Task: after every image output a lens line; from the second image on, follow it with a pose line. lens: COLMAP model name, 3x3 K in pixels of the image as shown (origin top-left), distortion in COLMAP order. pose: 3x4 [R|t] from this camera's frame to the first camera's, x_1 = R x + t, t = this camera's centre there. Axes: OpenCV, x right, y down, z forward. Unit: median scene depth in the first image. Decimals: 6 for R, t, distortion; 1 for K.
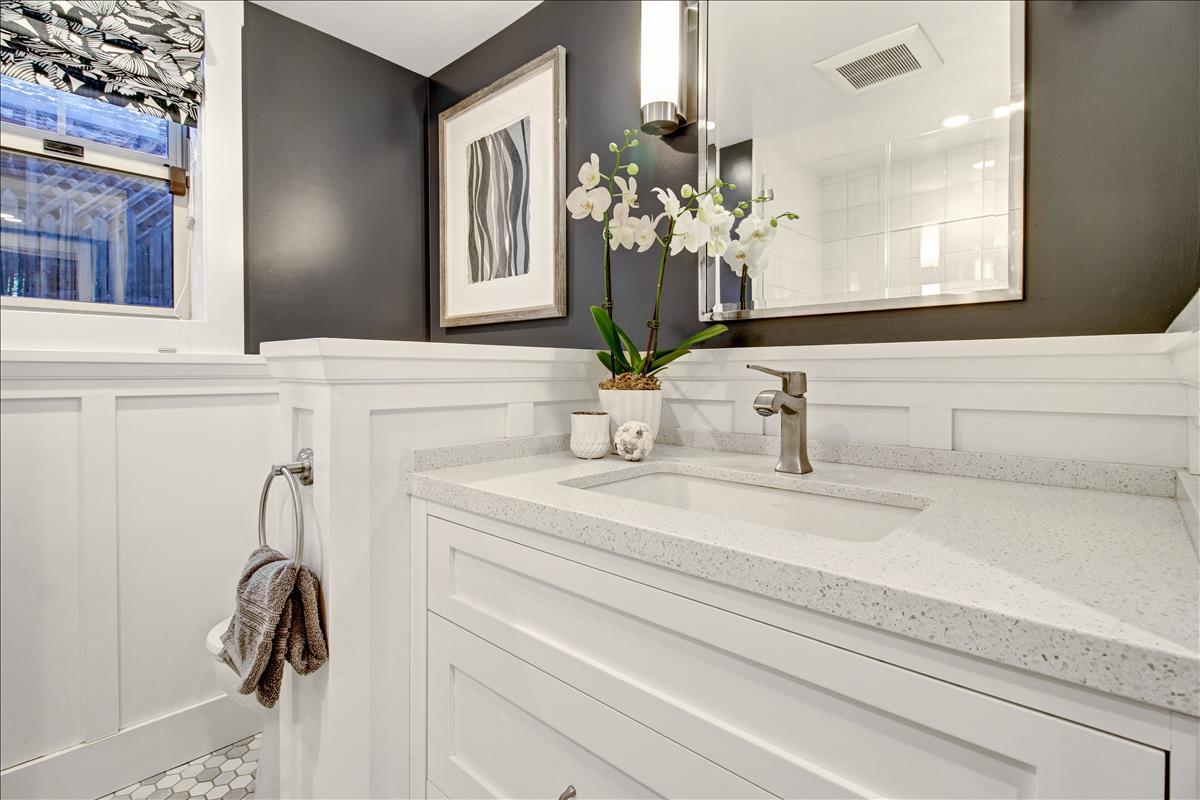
lens RADIAL K [[564.8, 0, 585.7], [0, 564.8, 381.9], [0, 0, 1]] dist [0.003797, -0.005393]
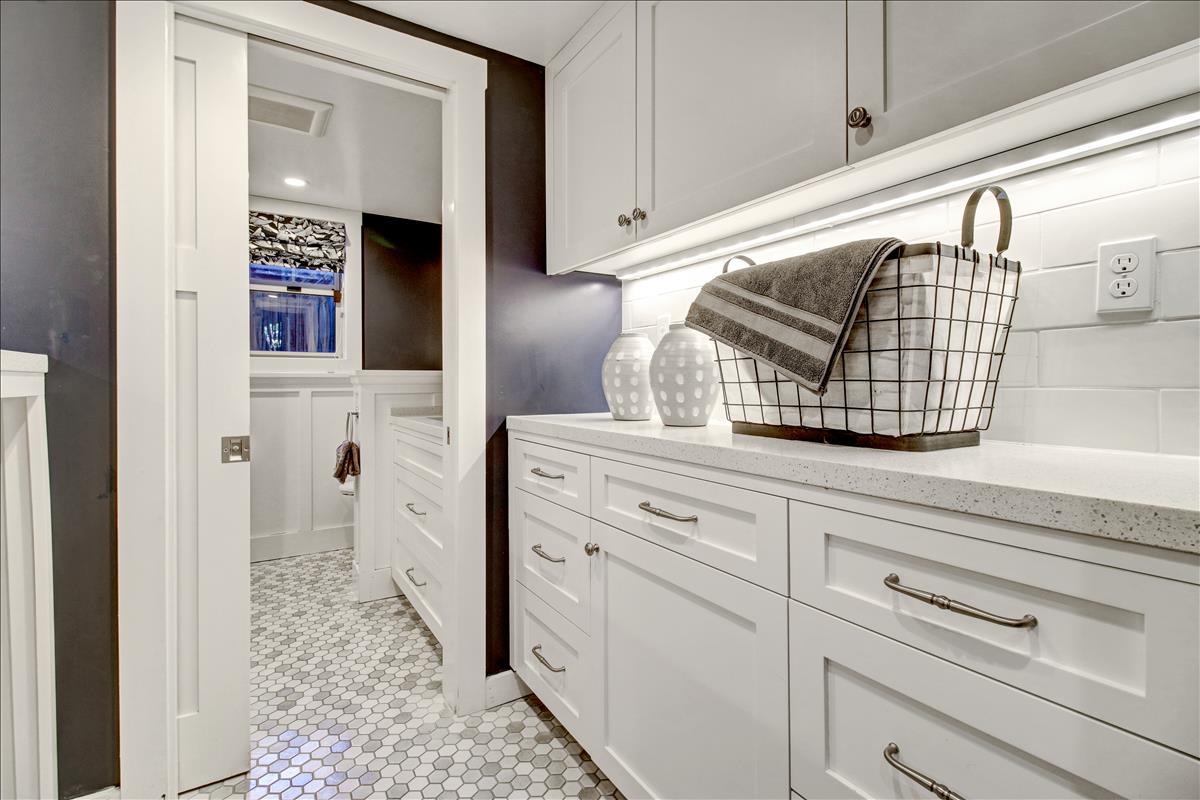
lens RADIAL K [[557.0, 0, 604.9], [0, 557.0, 383.0], [0, 0, 1]] dist [0.004049, -0.006927]
pose [[0.968120, -0.004733, -0.250443, 0.972989], [0.001595, 0.999918, -0.012732, 0.020943], [0.250482, 0.011927, 0.968048, -0.985209]]
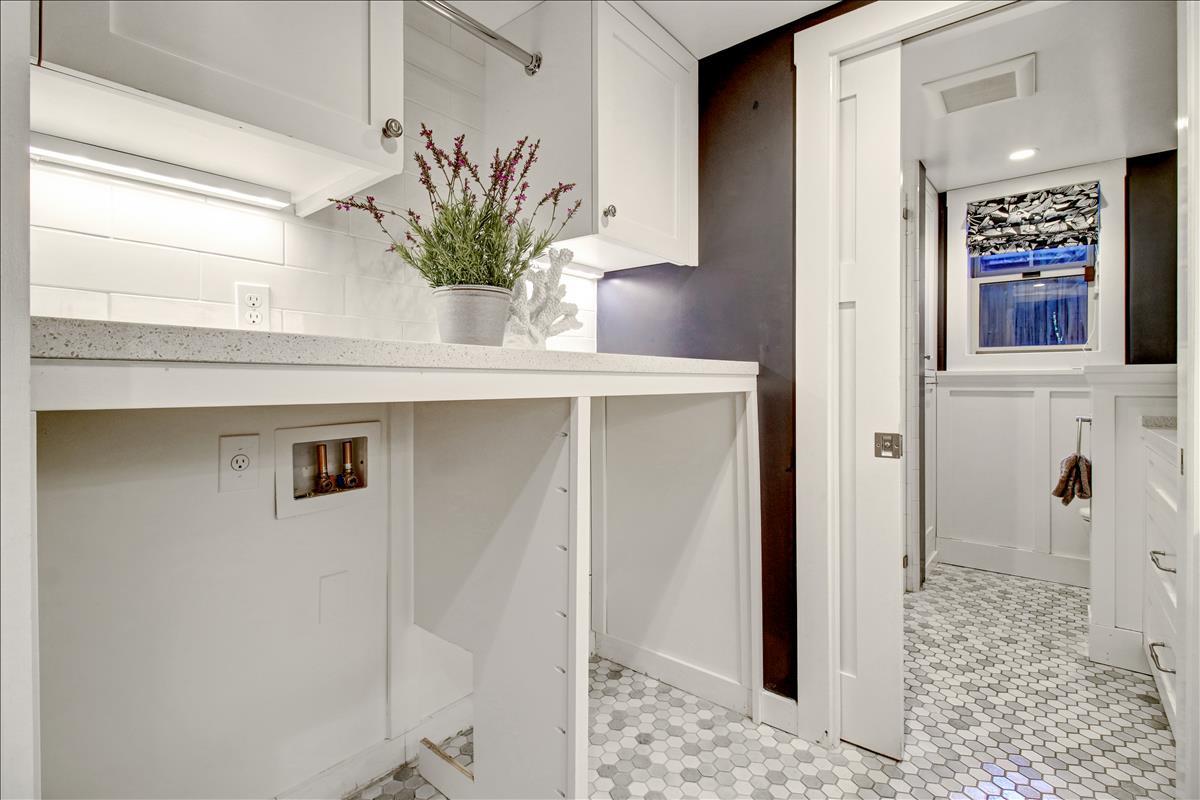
lens RADIAL K [[564.8, 0, 585.7], [0, 564.8, 381.9], [0, 0, 1]] dist [0.003797, -0.005393]
pose [[0.054136, -0.002531, -0.998530, 1.122934], [-0.011052, 0.999934, -0.003134, 0.015753], [0.998472, 0.011205, 0.054105, -0.796934]]
